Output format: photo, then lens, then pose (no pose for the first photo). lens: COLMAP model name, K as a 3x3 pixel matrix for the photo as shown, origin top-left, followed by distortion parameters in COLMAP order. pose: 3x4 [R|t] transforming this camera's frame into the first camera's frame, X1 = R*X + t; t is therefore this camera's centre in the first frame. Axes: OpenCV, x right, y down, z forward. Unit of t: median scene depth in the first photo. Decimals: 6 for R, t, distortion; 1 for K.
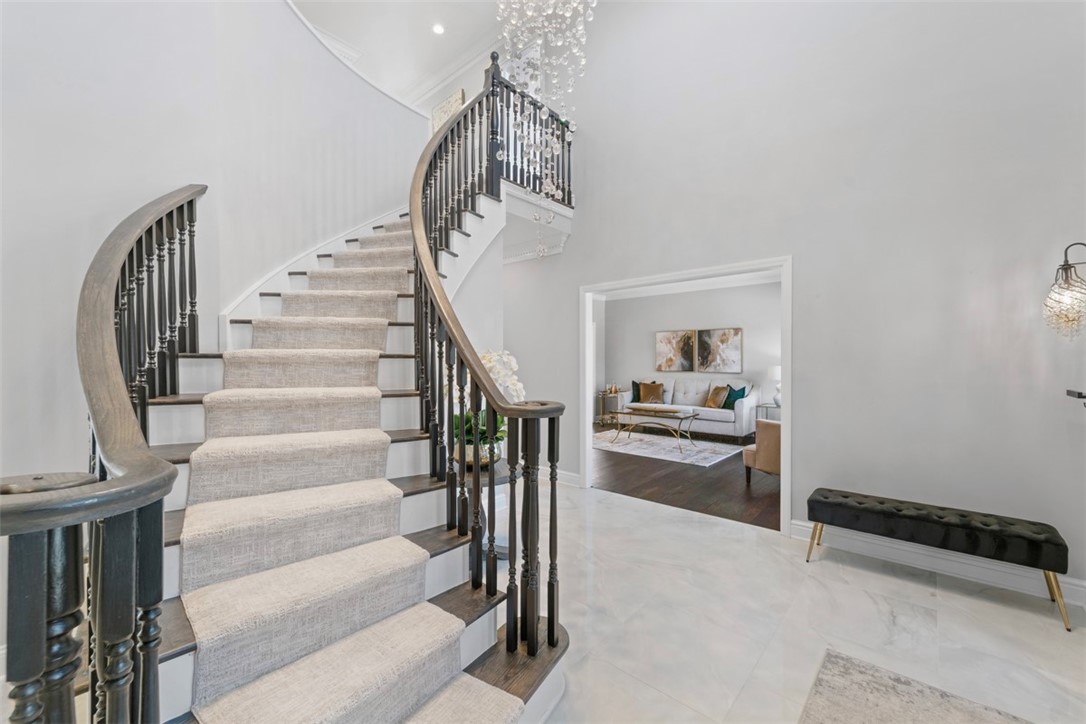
lens RADIAL K [[434.5, 0, 540.6], [0, 434.5, 358.9], [0, 0, 1]] dist [-0.001913, -0.000619]
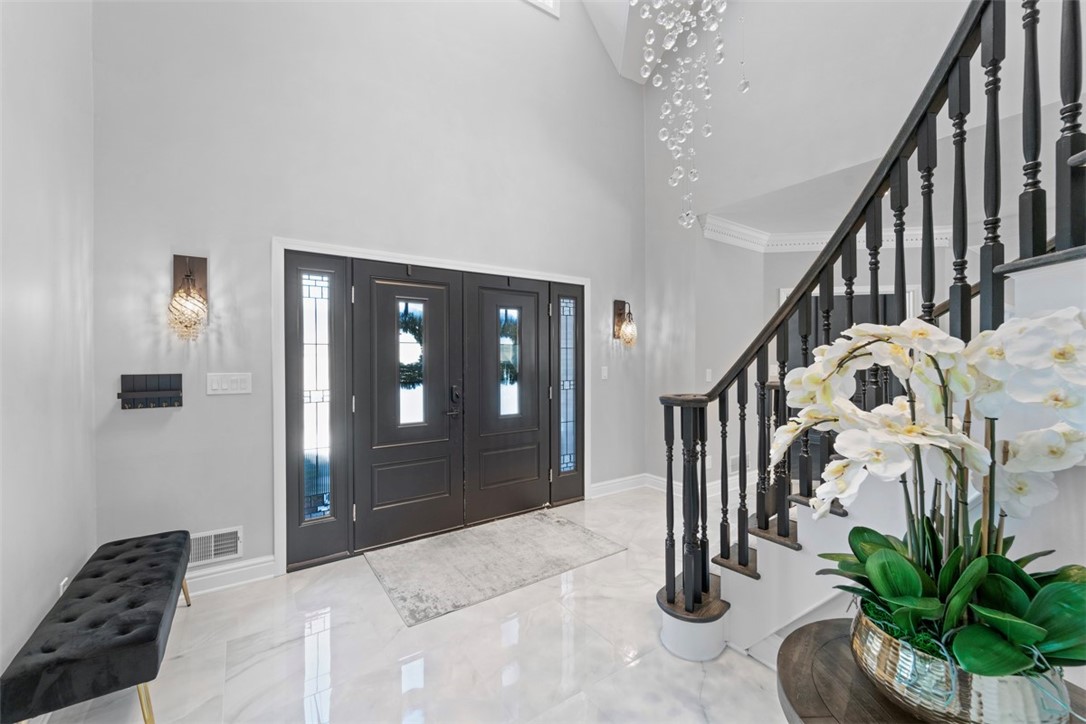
lens RADIAL K [[434.5, 0, 542.5], [0, 434.5, 357.7], [0, 0, 1]] dist [-0.001913, -0.000619]
pose [[-0.972922, 0.004147, 0.231094, 0.082731], [0.004299, 0.999991, 0.000153, -0.001396], [-0.231092, 0.001142, -0.972931, 1.965383]]
